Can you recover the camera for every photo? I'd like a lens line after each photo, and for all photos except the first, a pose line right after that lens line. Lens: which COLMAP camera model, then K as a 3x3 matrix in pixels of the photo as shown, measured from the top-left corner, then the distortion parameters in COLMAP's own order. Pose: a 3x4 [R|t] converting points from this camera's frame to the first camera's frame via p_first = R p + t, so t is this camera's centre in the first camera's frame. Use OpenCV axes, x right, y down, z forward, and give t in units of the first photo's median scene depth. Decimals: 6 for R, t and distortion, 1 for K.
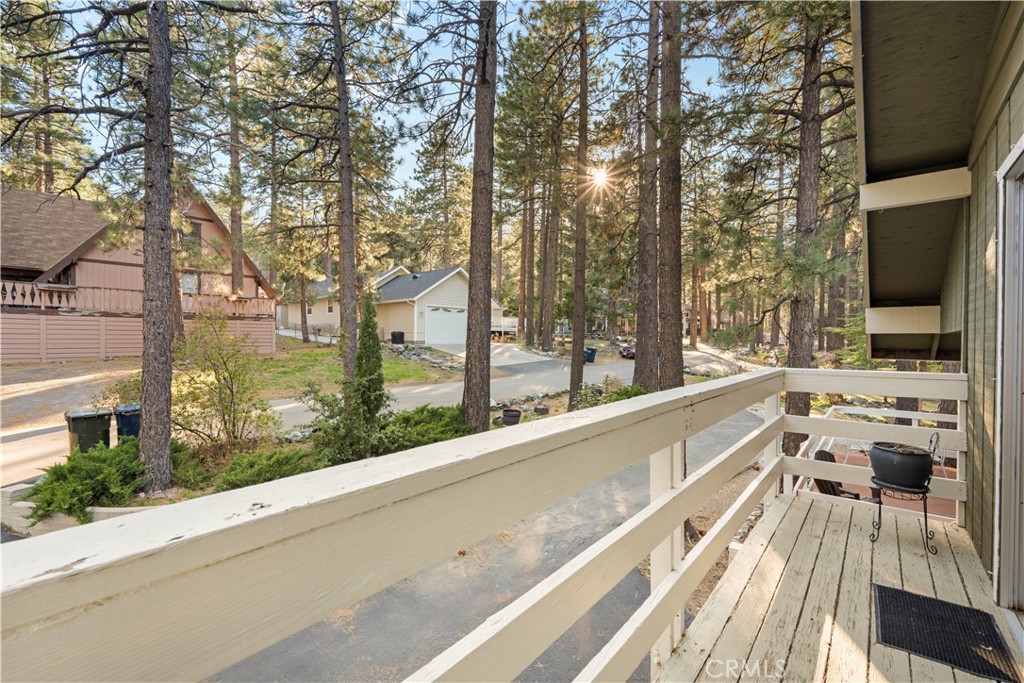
lens RADIAL K [[451.3, 0, 514.0], [0, 451.3, 340.9], [0, 0, 1]] dist [-0.003949, 0.000007]
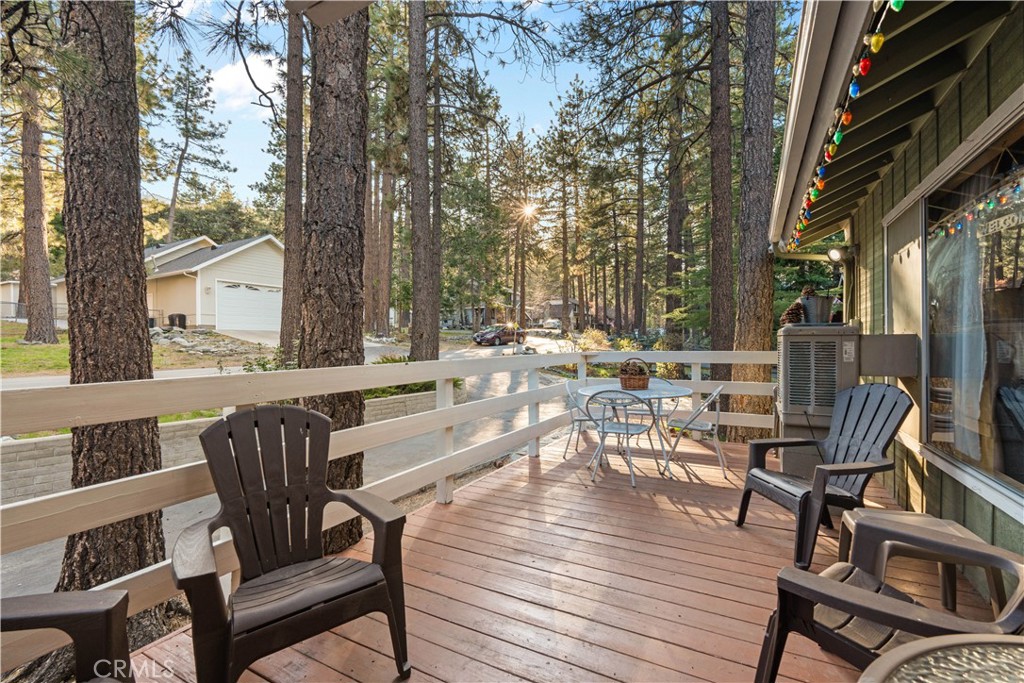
lens RADIAL K [[451.3, 0, 509.8], [0, 451.3, 341.9], [0, 0, 1]] dist [-0.003949, 0.000007]
pose [[0.982225, -0.015589, 0.187056, 0.146066], [0.016422, 0.999861, -0.002908, 0.036772], [-0.186985, 0.005928, 0.982345, 0.132538]]
